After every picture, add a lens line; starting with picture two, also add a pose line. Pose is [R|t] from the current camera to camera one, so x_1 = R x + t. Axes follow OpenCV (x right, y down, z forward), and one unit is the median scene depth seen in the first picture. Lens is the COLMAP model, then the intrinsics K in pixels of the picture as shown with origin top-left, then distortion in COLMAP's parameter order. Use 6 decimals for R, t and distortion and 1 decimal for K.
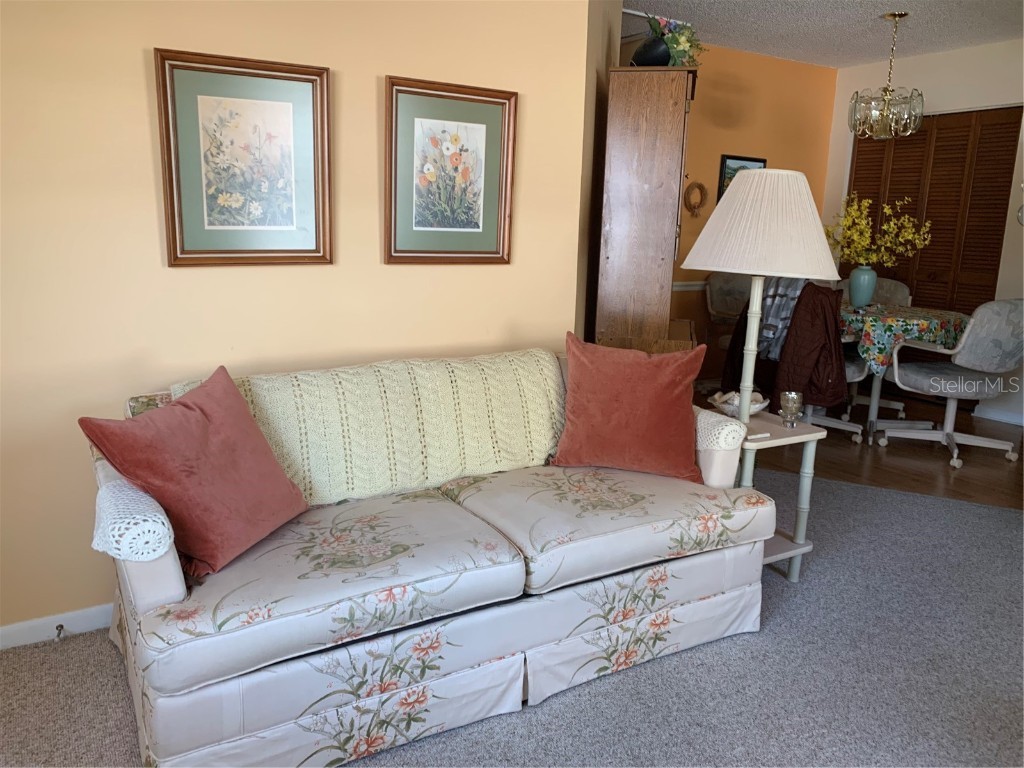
lens RADIAL K [[782.7, 0, 512.0], [0, 782.7, 384.0], [0, 0, 1]] dist [0.005474, -0.001971]
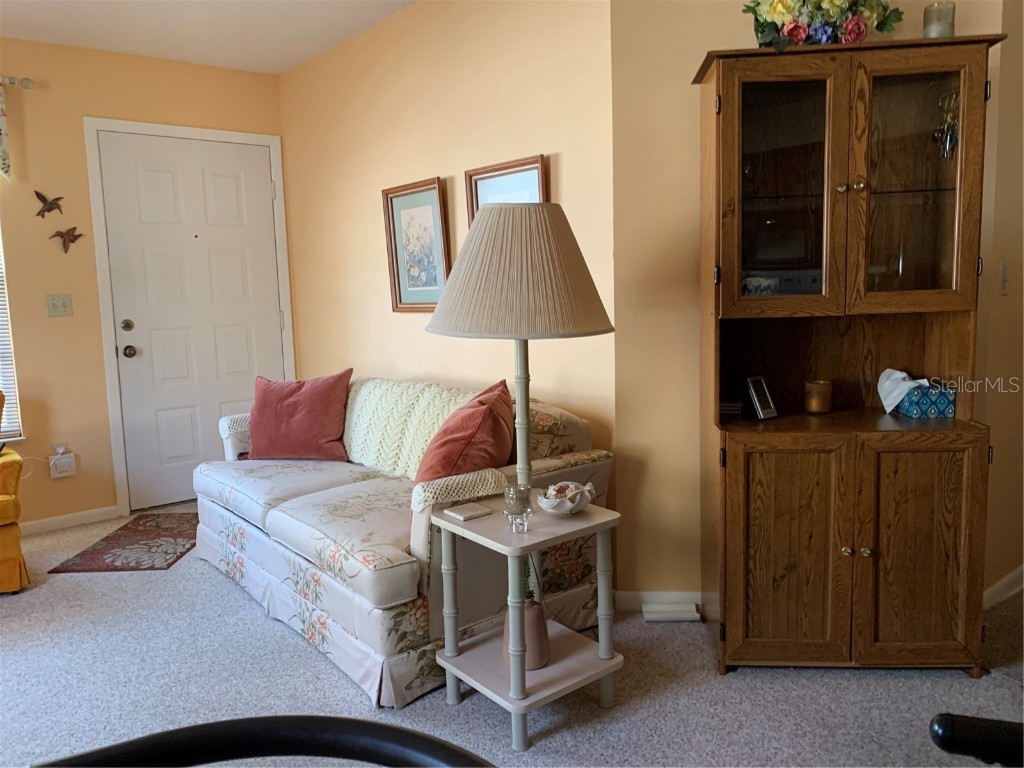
lens RADIAL K [[782.7, 0, 512.0], [0, 782.7, 384.0], [0, 0, 1]] dist [0.005474, -0.001971]
pose [[0.137014, 0.098578, -0.985652, 1.278110], [-0.178614, 0.981185, 0.073303, -0.165366], [0.974333, 0.166008, 0.152043, 1.005403]]
